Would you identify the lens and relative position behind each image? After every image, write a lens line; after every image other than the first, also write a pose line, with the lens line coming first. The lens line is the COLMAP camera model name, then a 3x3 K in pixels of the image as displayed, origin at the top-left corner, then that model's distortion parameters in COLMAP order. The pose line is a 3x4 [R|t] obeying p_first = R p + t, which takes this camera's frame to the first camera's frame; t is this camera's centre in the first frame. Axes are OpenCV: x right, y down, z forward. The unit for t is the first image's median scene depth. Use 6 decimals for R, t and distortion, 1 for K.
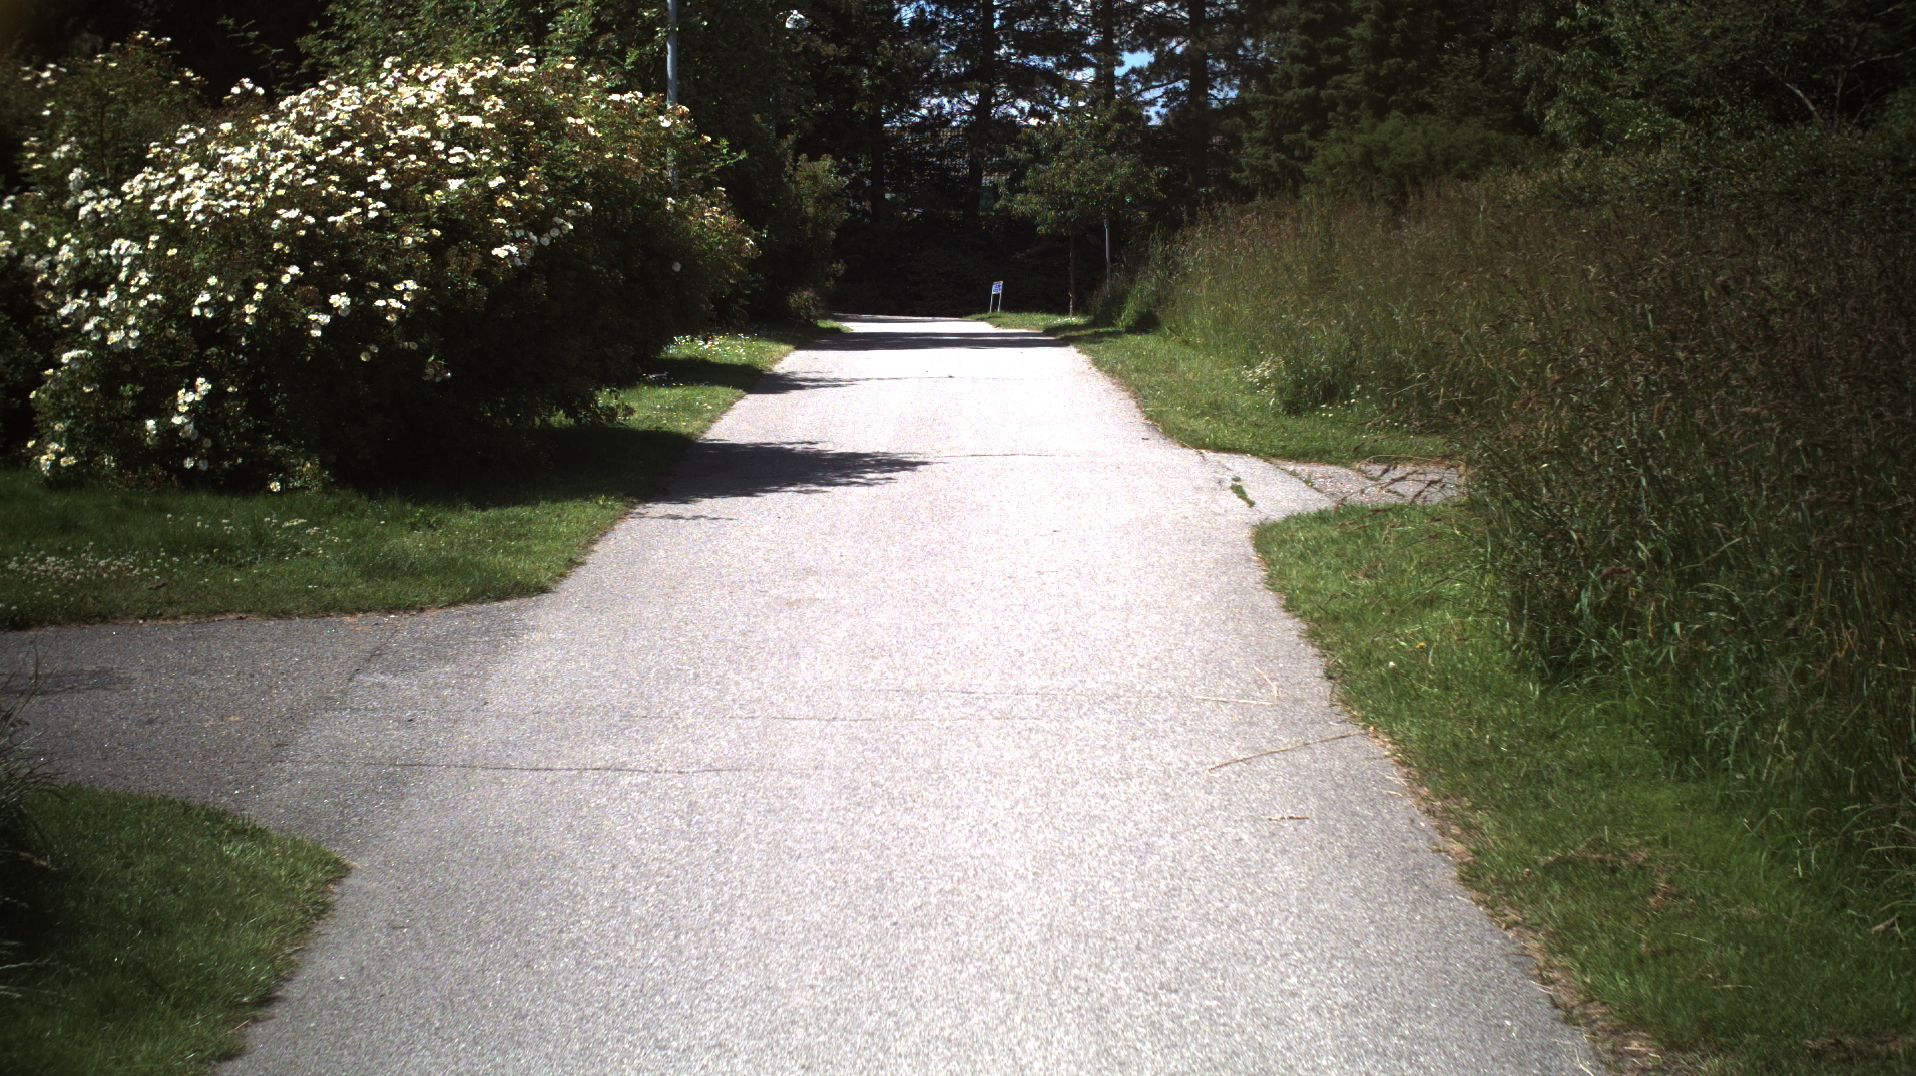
lens RADIAL K [[3621.0, 0, 939.2], [0, 3621.0, 542.0], [0, 0, 1]] dist [-0.241360, 0.000000]
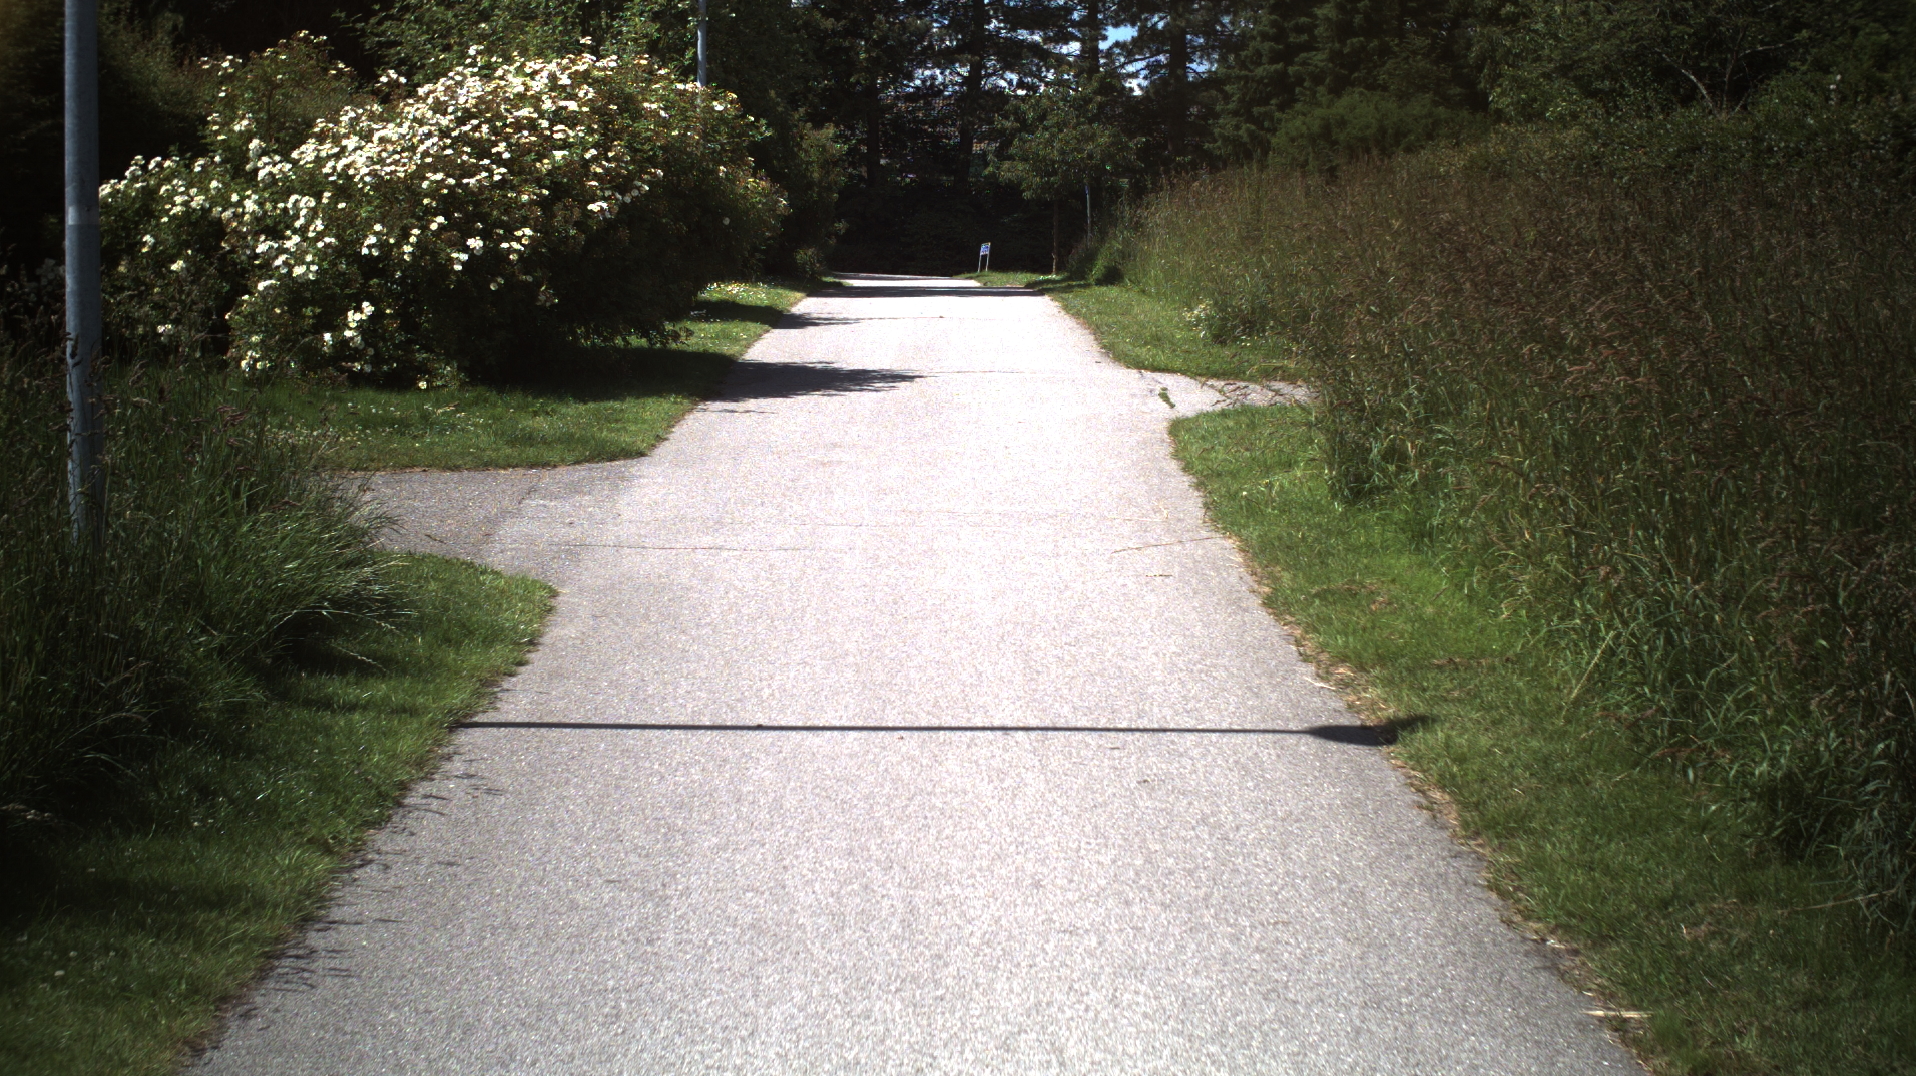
lens RADIAL K [[3621.0, 0, 965.5], [0, 3621.0, 544.7], [0, 0, 1]] dist [-0.241360, 0.000000]
pose [[0.999926, 0.006494, 0.010327, -0.000820], [-0.006599, 0.999926, 0.010246, 0.021556], [-0.010259, -0.010314, 0.999894, -0.241138]]
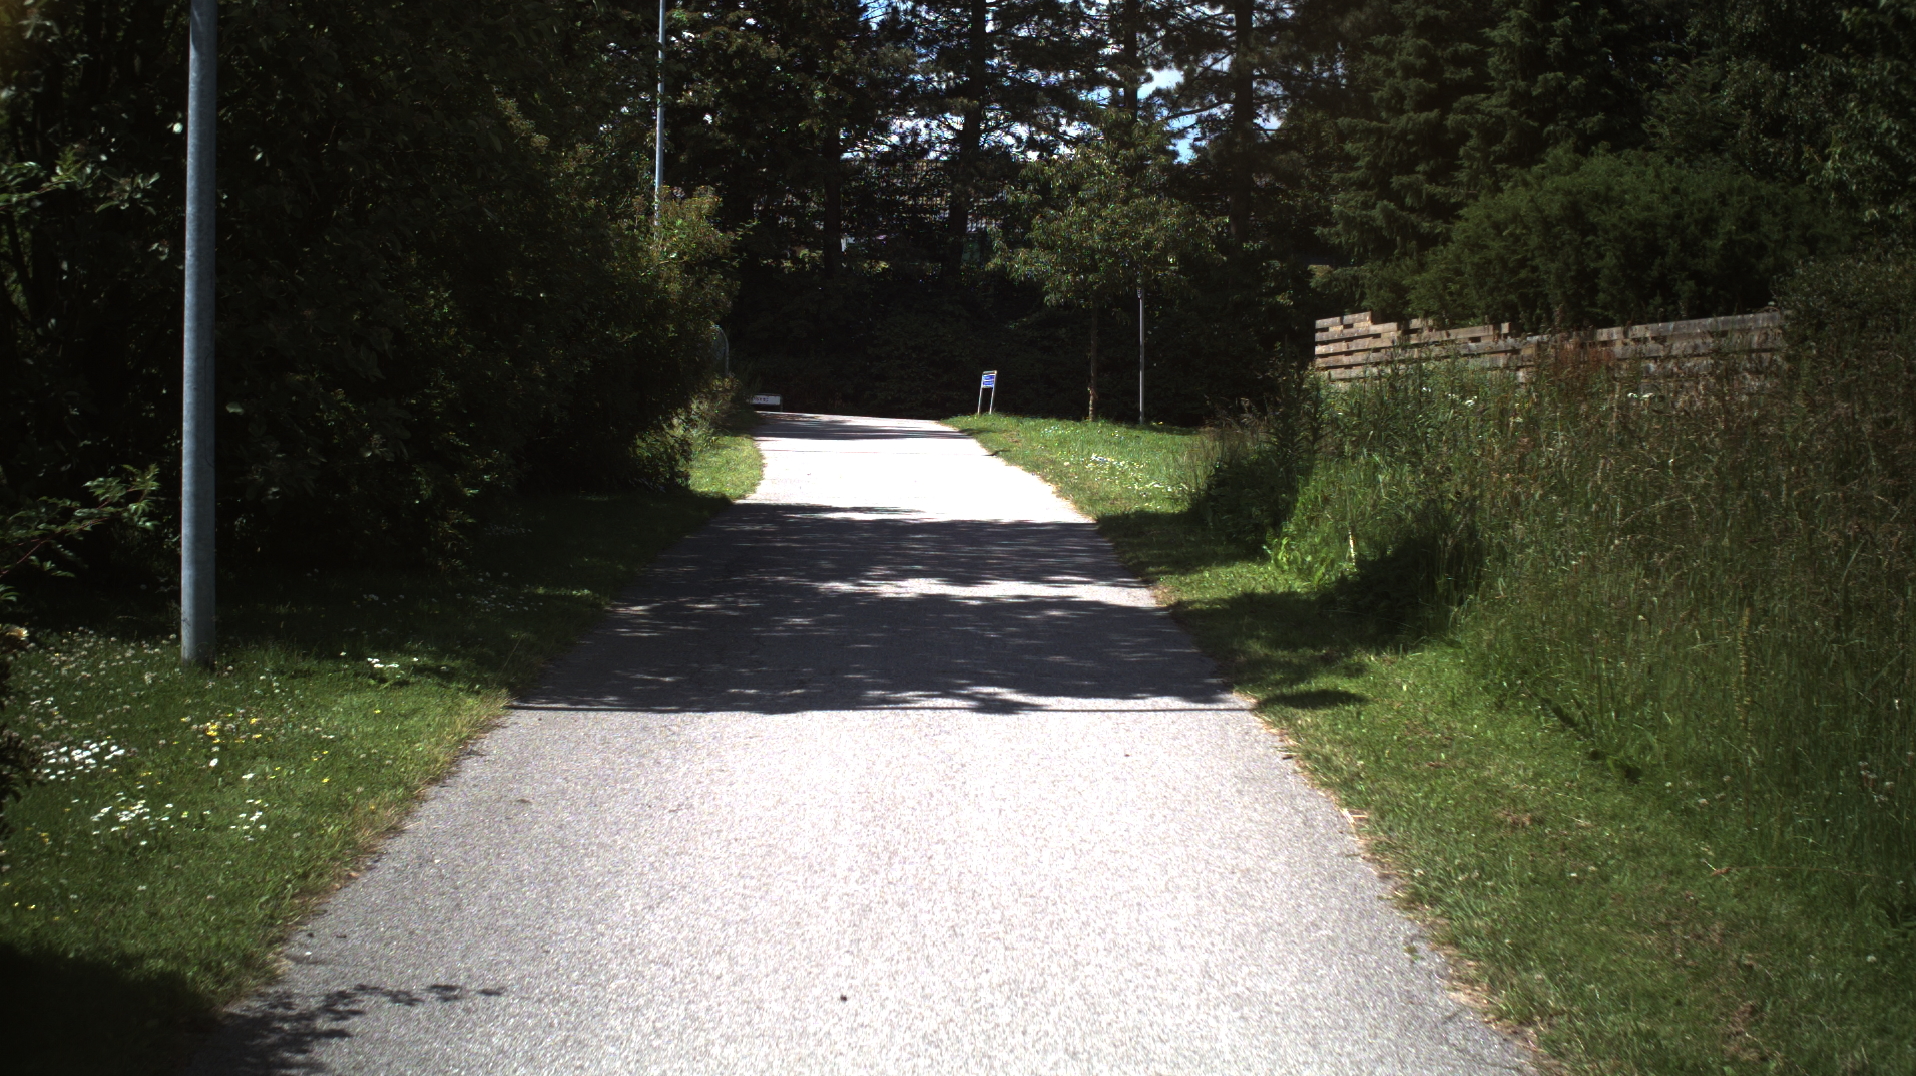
lens RADIAL K [[3621.0, 0, 956.0], [0, 3621.0, 540.3], [0, 0, 1]] dist [-0.241360, 0.000000]
pose [[0.999678, 0.021205, 0.013909, 0.000763], [-0.021052, 0.999717, -0.011085, -0.103743], [-0.014141, 0.010788, 0.999842, 0.963132]]
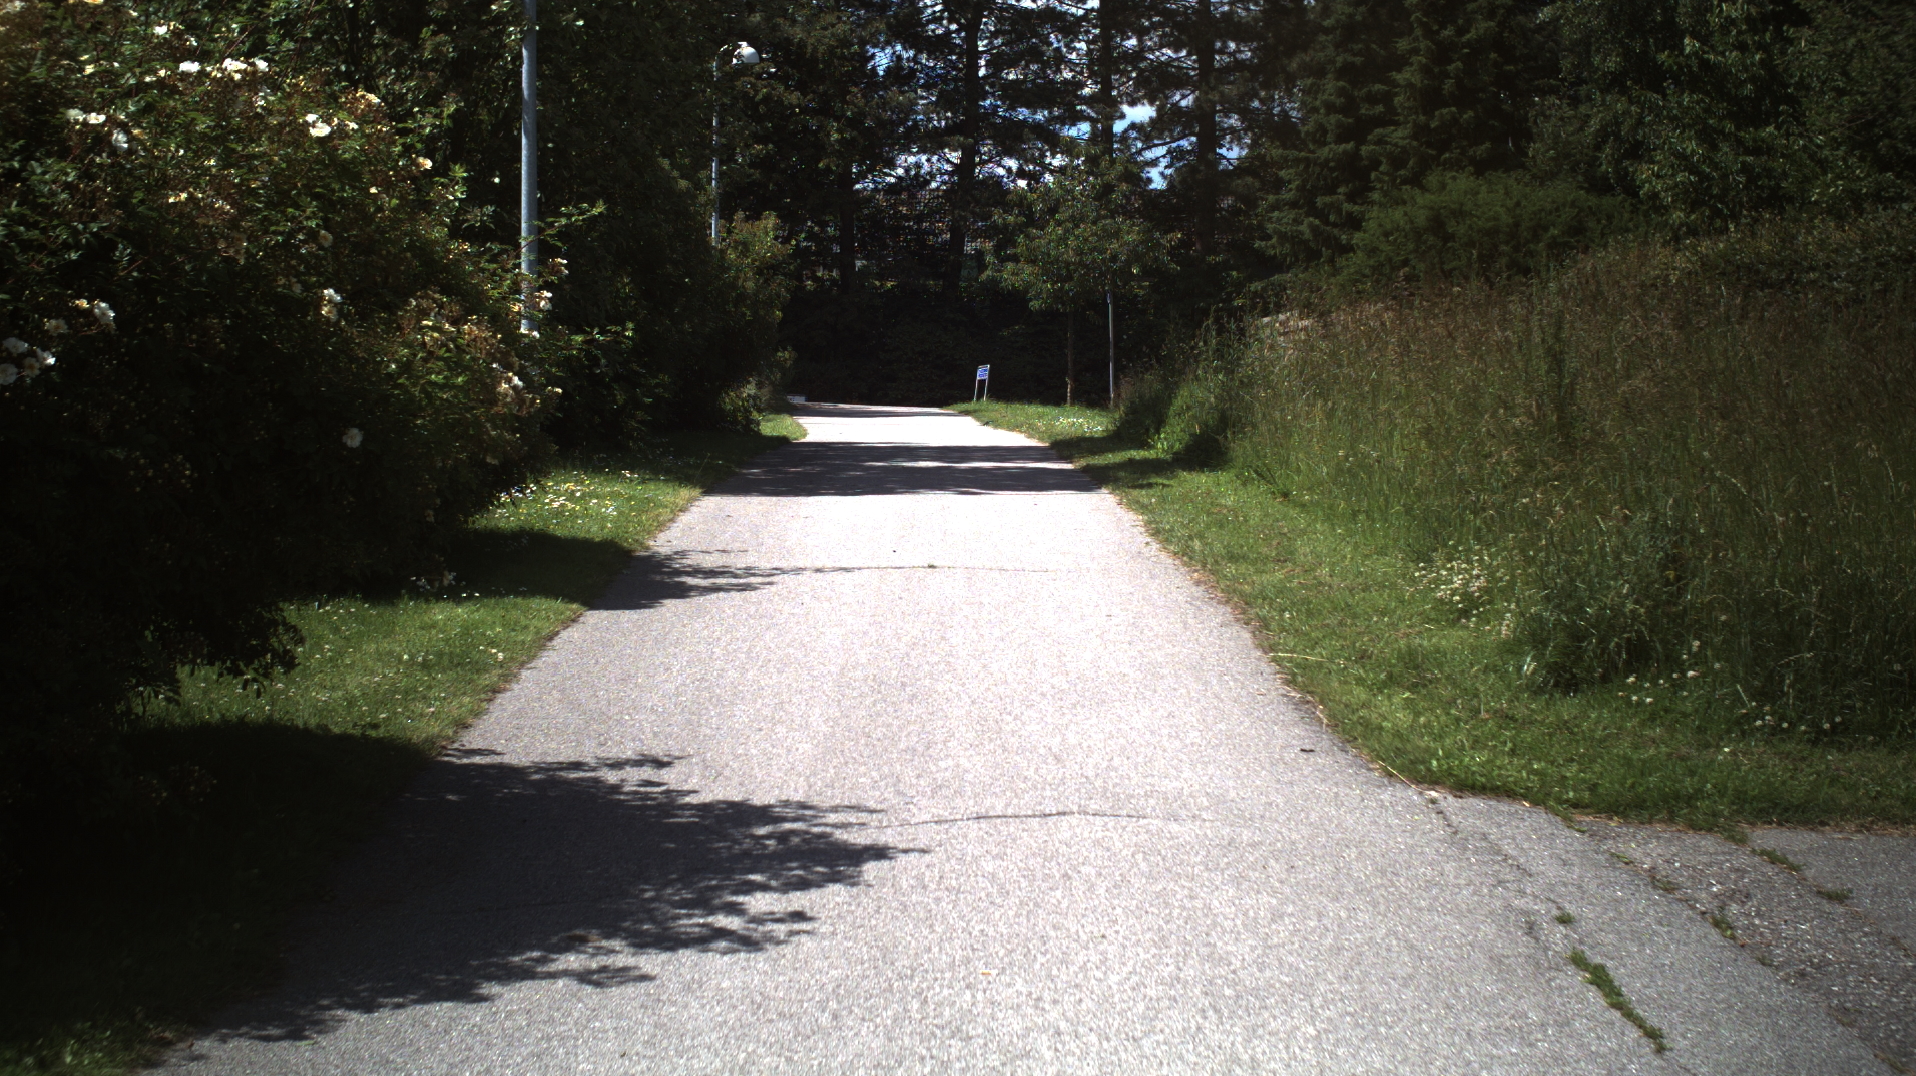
lens RADIAL K [[3621.0, 0, 954.6], [0, 3621.0, 531.2], [0, 0, 1]] dist [-0.241360, 0.000000]
pose [[0.999925, 0.005551, 0.010897, 0.000378], [-0.005319, 0.999760, -0.021235, -0.049051], [-0.011012, 0.021175, 0.999715, 0.480708]]
